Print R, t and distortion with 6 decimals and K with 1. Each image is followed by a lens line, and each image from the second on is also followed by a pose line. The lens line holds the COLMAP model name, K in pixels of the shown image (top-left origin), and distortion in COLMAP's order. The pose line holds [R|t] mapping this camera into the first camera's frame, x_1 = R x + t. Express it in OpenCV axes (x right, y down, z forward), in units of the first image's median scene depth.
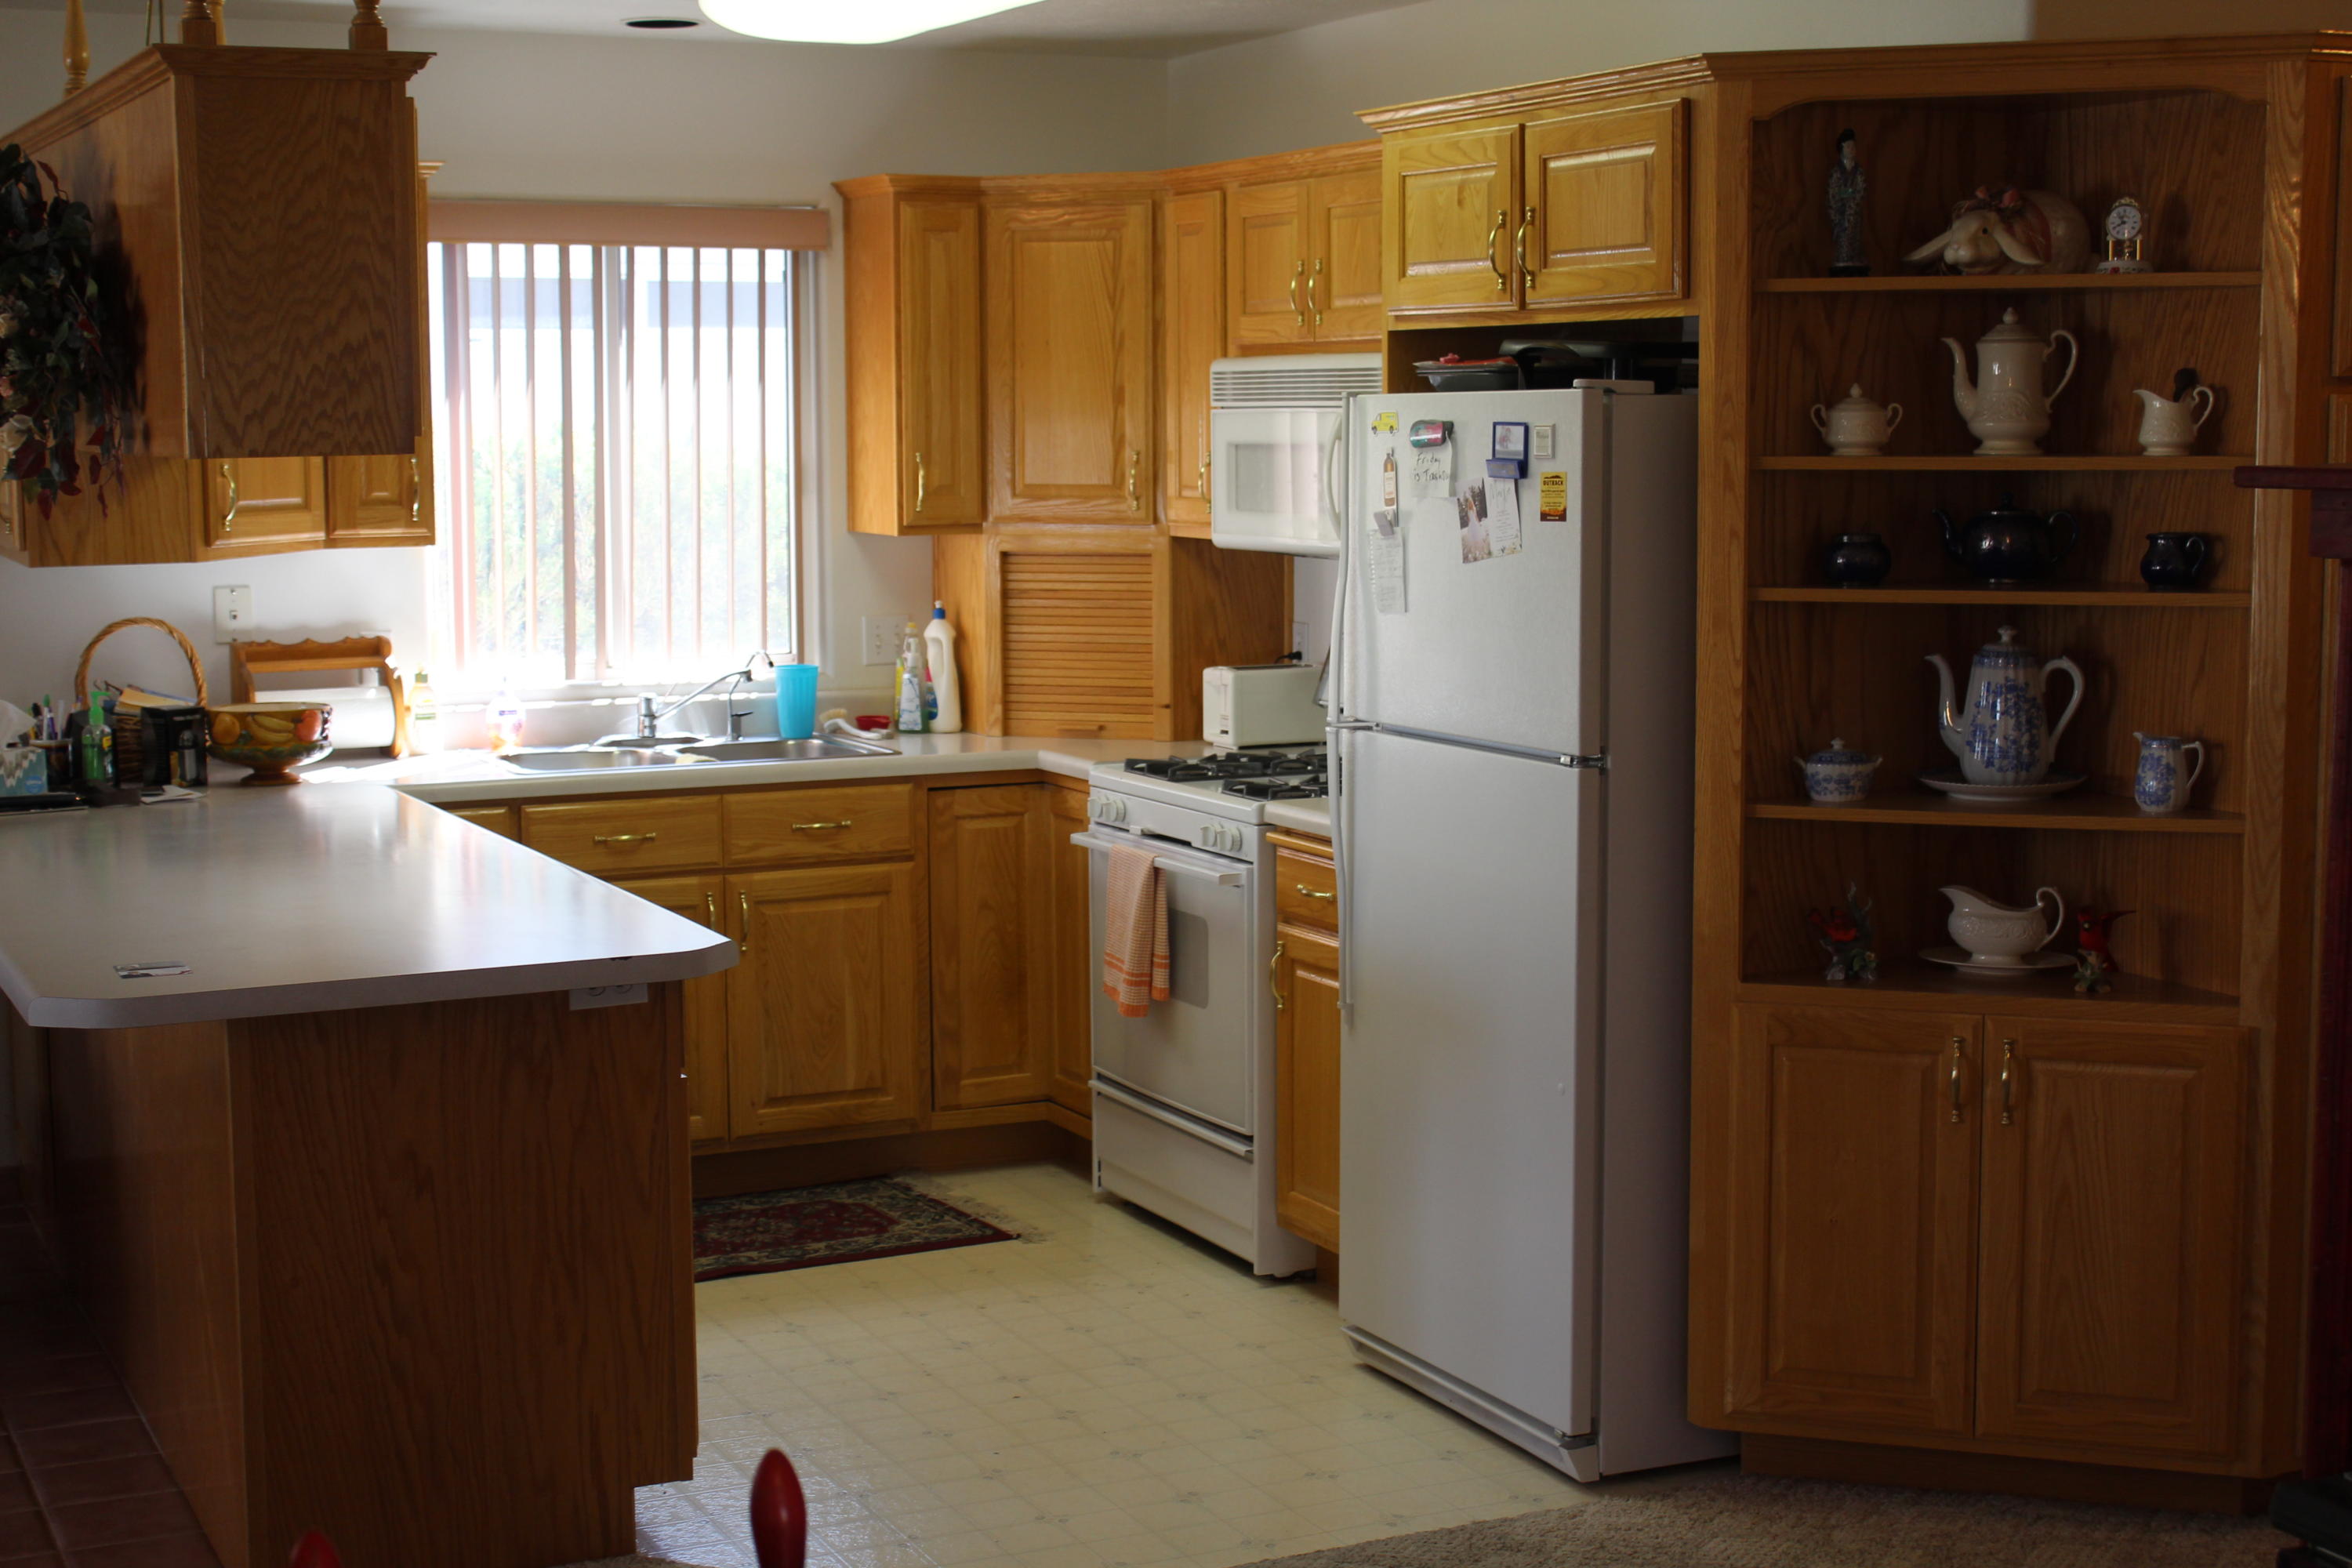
lens RADIAL K [[3377.0, 0, 1179.8], [0, 3377.0, 766.5], [0, 0, 1]] dist [-0.030381, 0.136147]
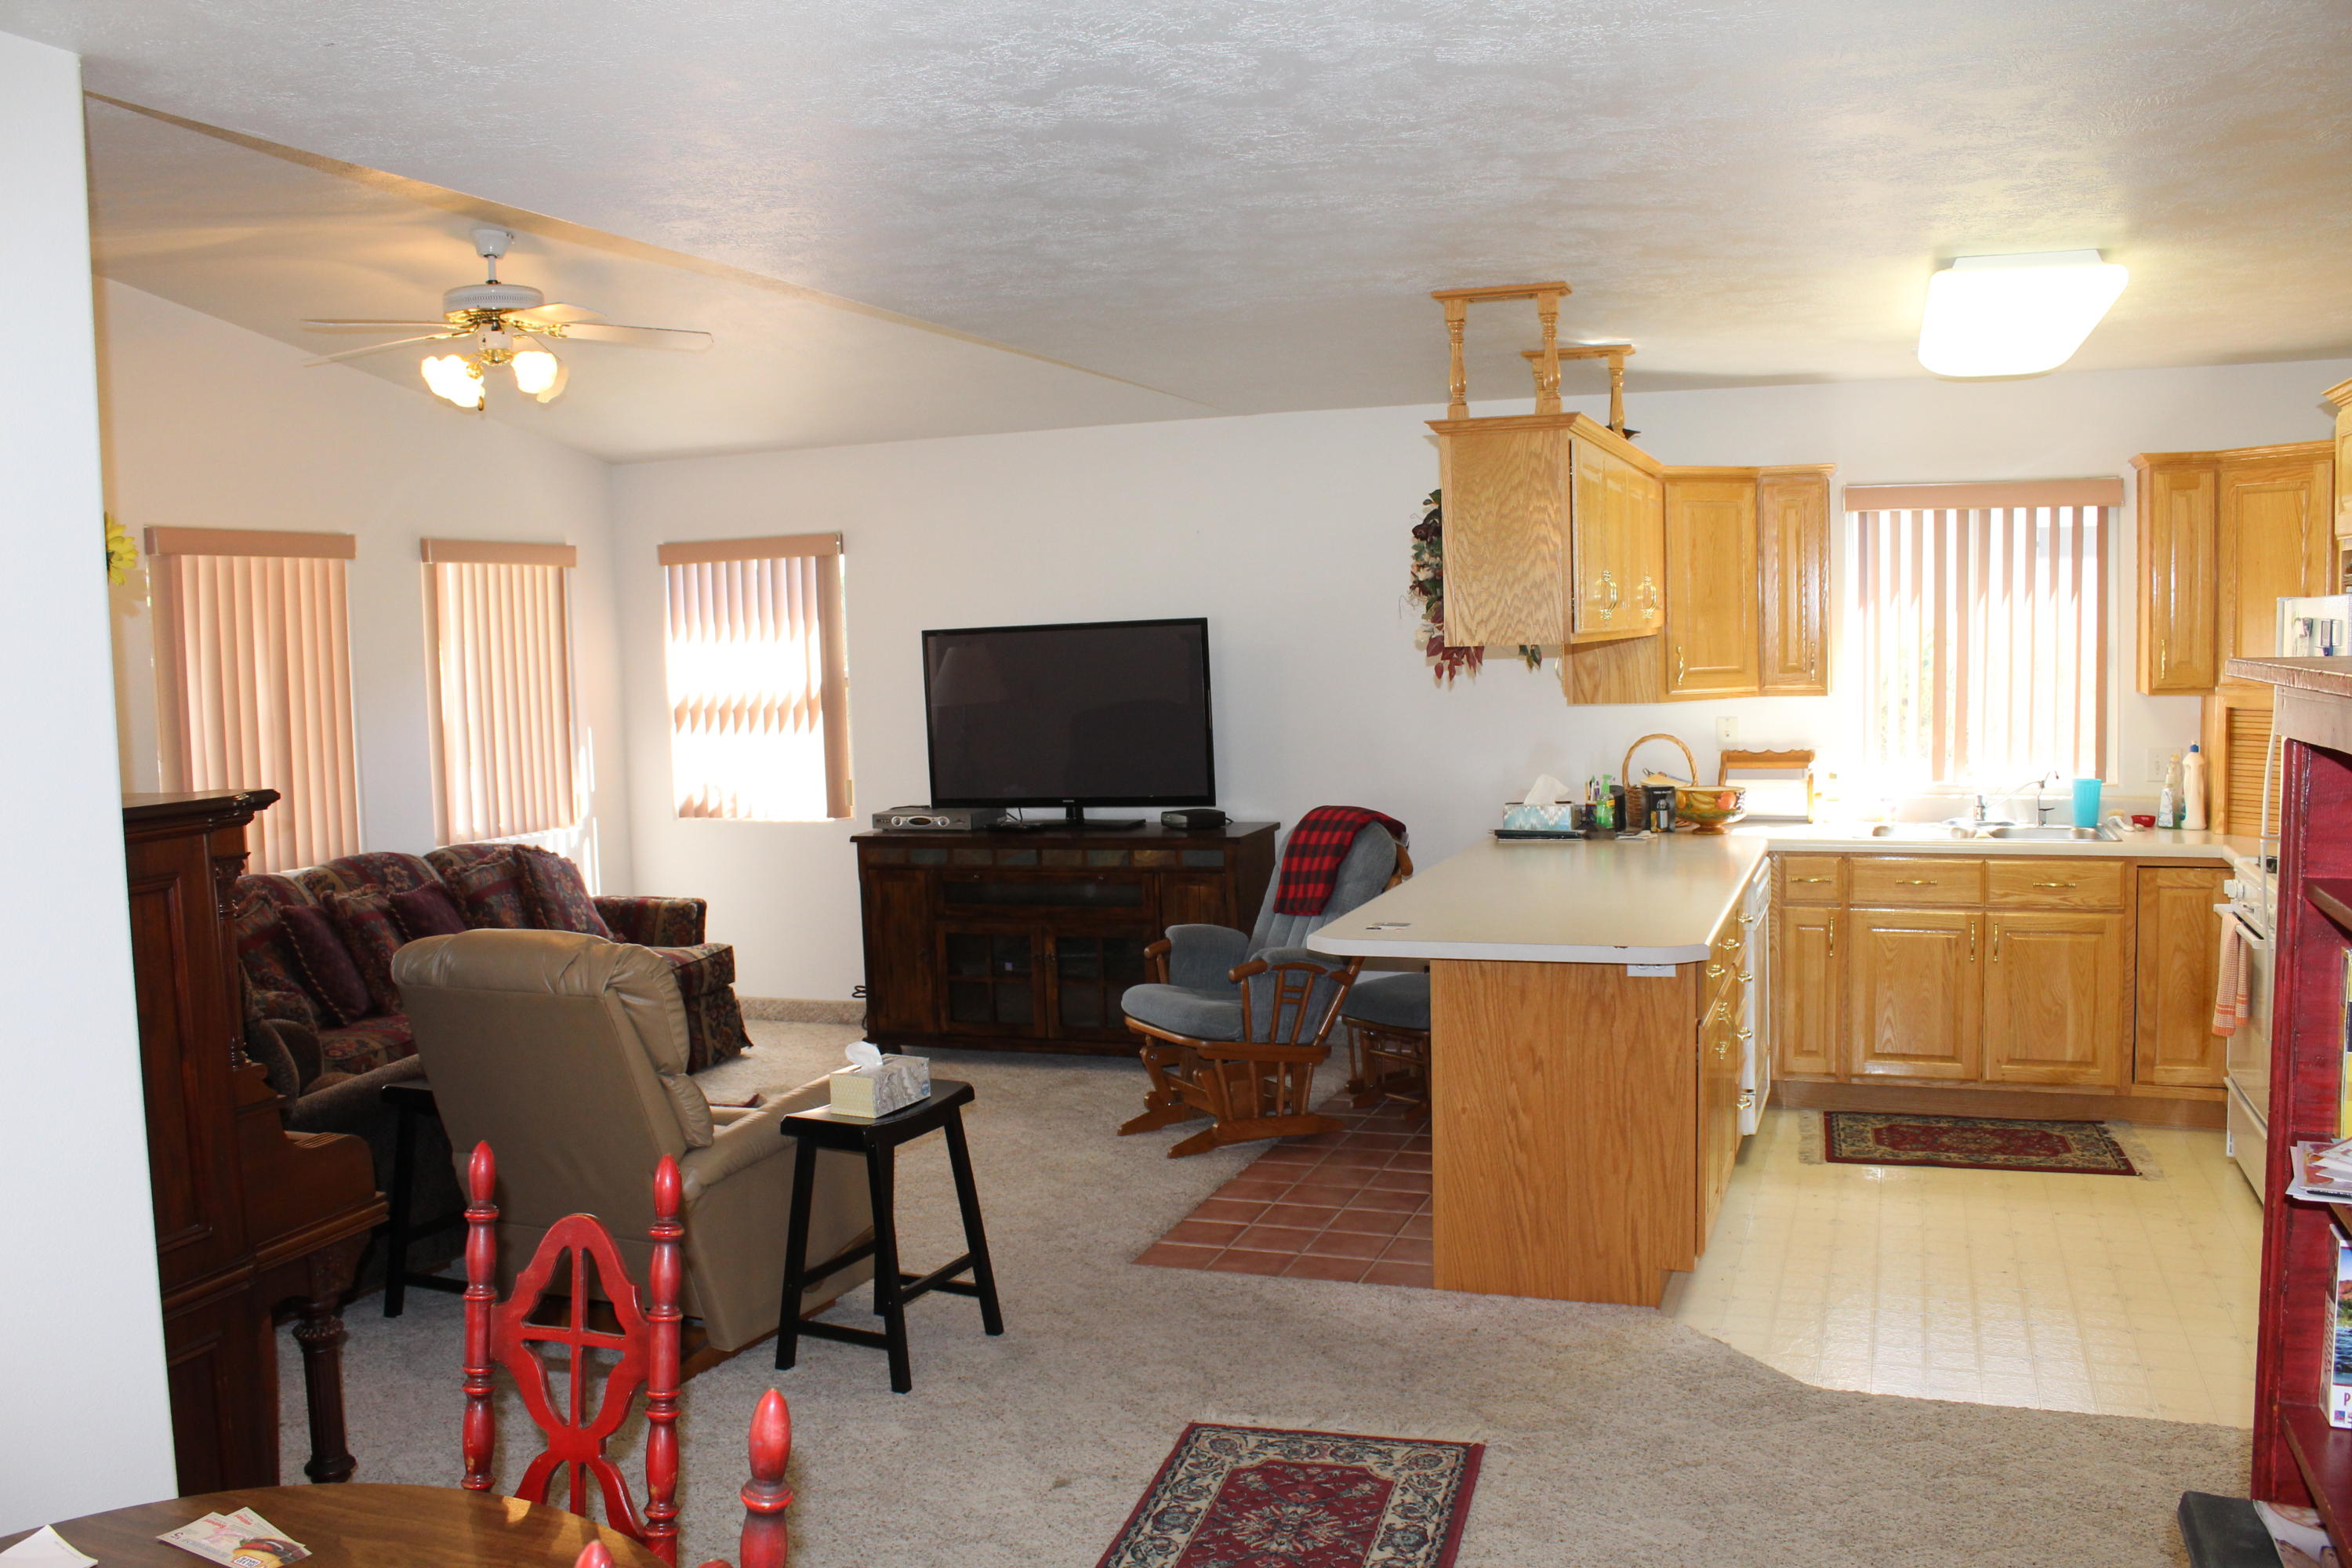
lens RADIAL K [[2001.2, 0, 1176.0], [0, 2001.2, 784.0], [0, 0, 1]] dist [-0.133734, 0.129232]
pose [[0.706551, 0.048409, -0.706004, 0.283436], [-0.059437, 0.998192, 0.008961, -0.014854], [0.705161, 0.035632, 0.708151, 0.114022]]
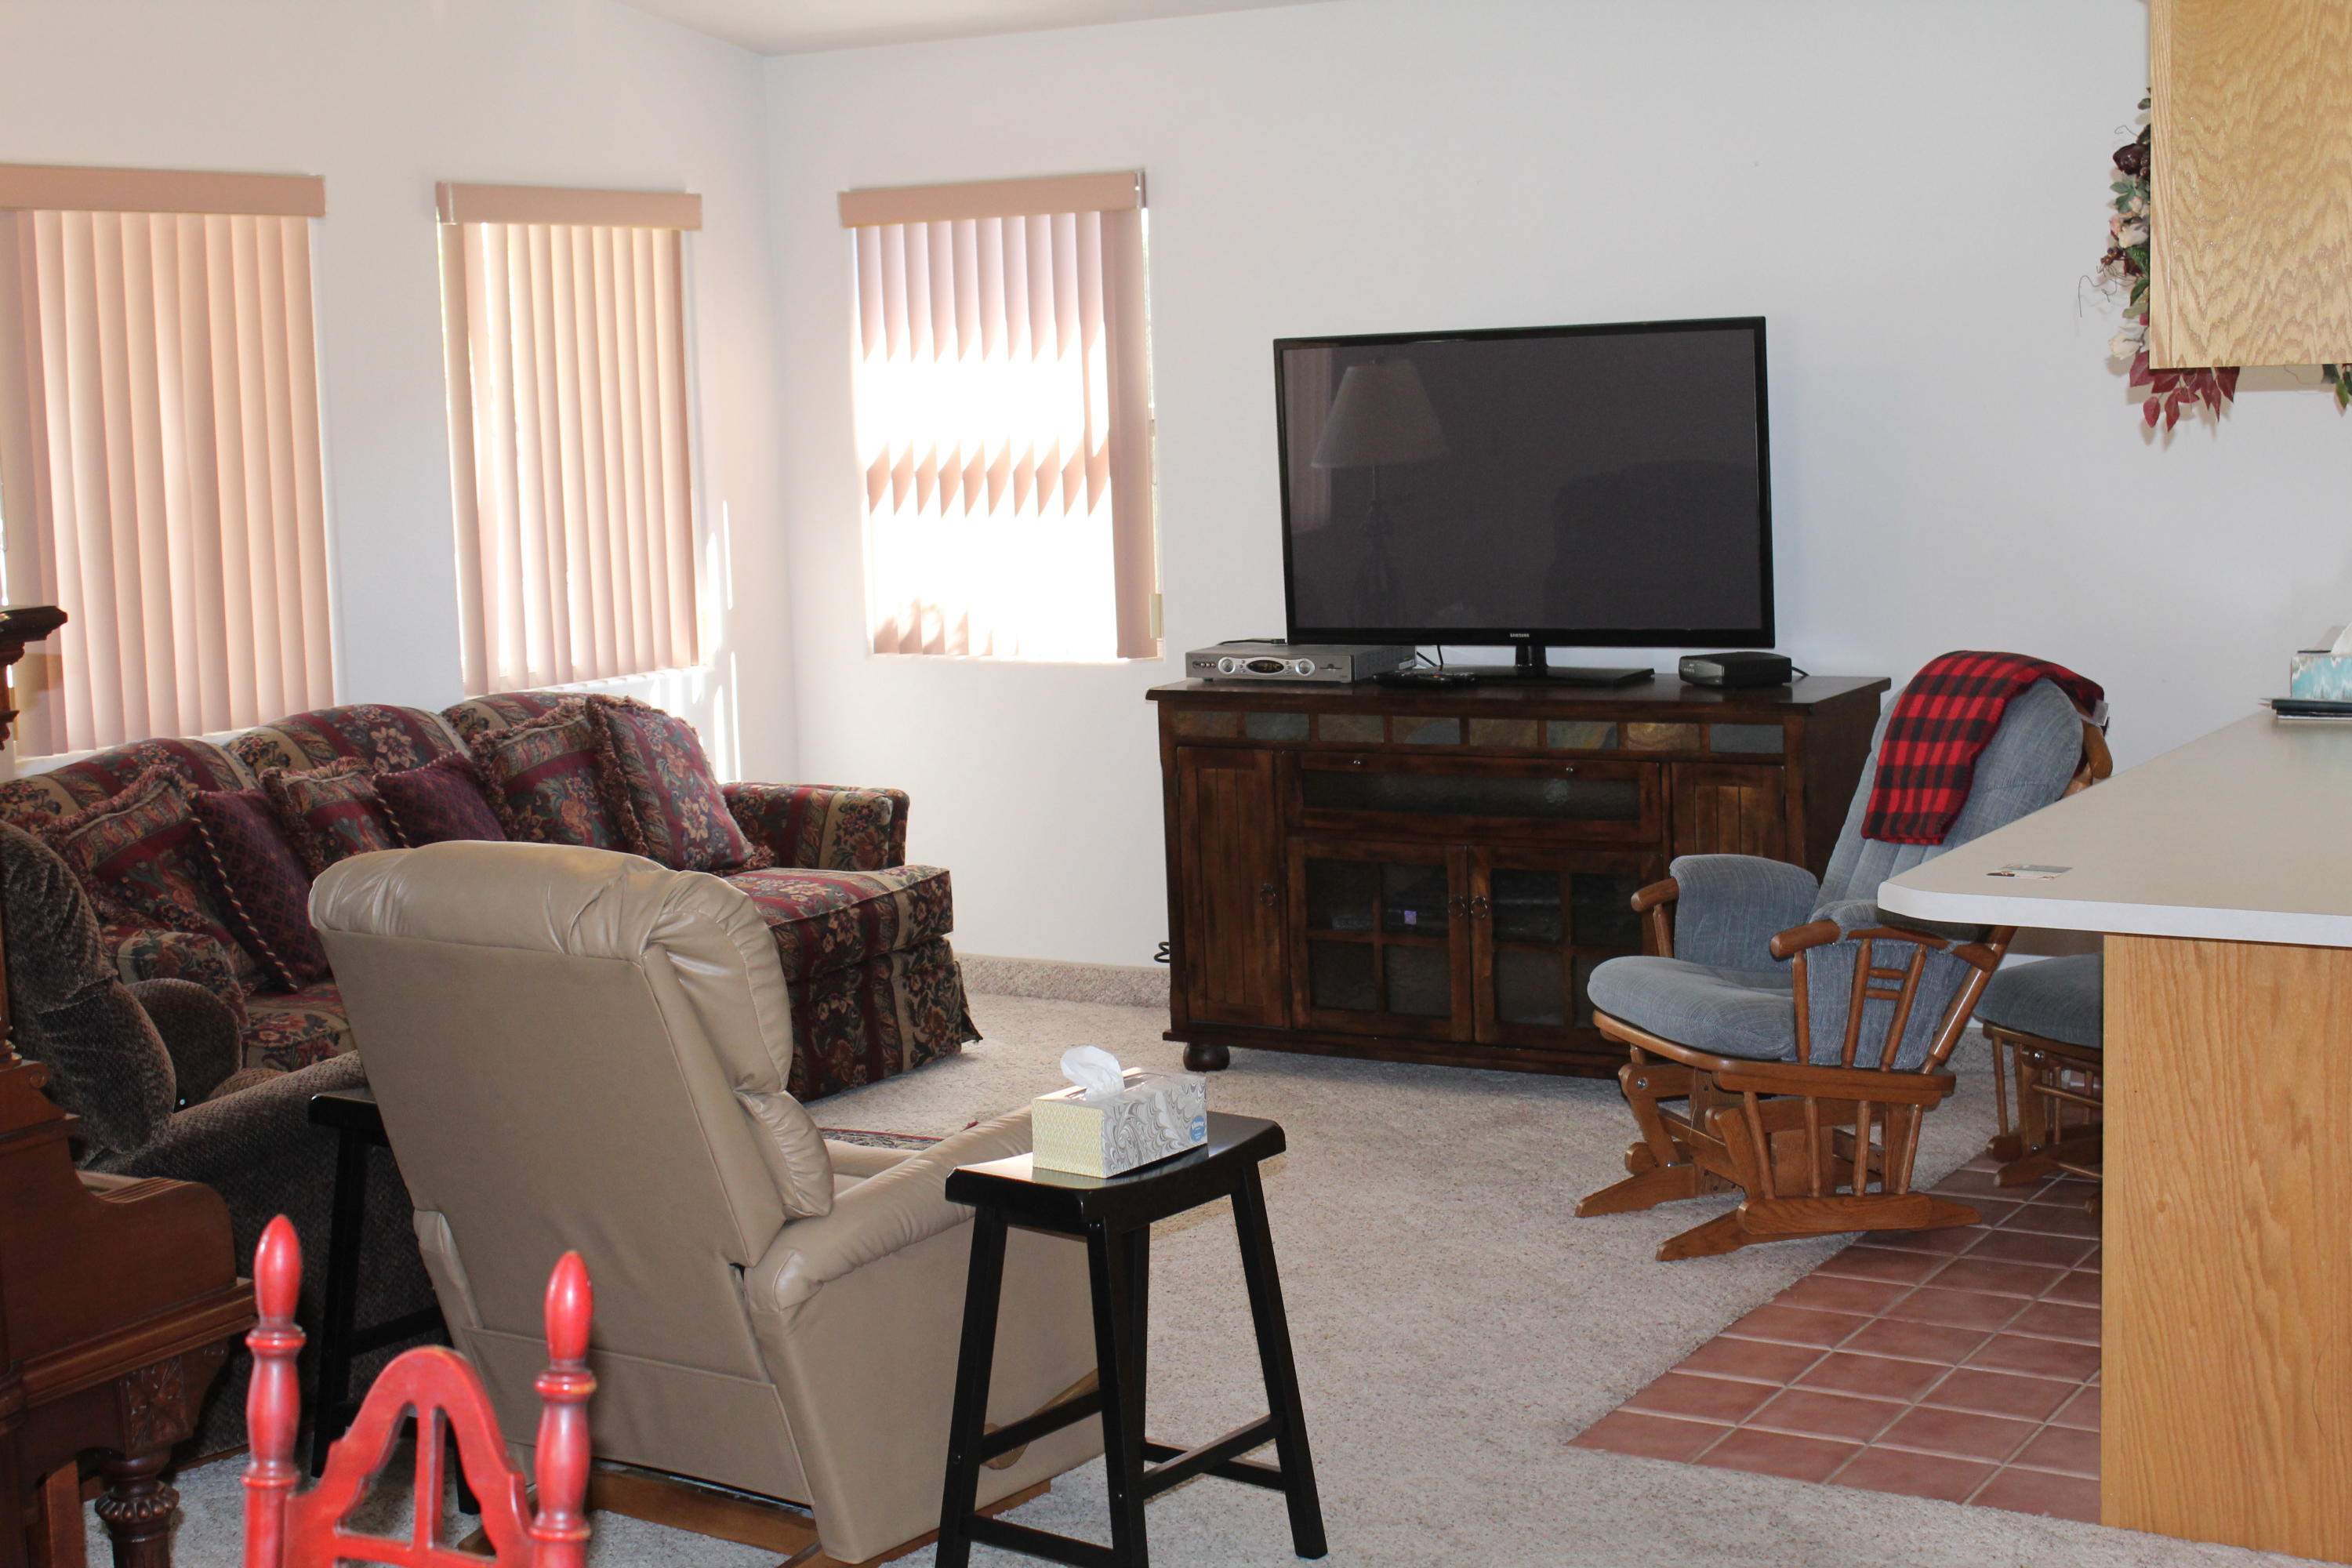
lens RADIAL K [[3377.0, 0, 1179.8], [0, 3377.0, 766.5], [0, 0, 1]] dist [-0.030381, 0.136147]
pose [[0.566979, 0.096760, -0.818029, 0.288810], [-0.068990, 0.995166, 0.069896, -0.018884], [0.820838, 0.016806, 0.570914, 0.156671]]
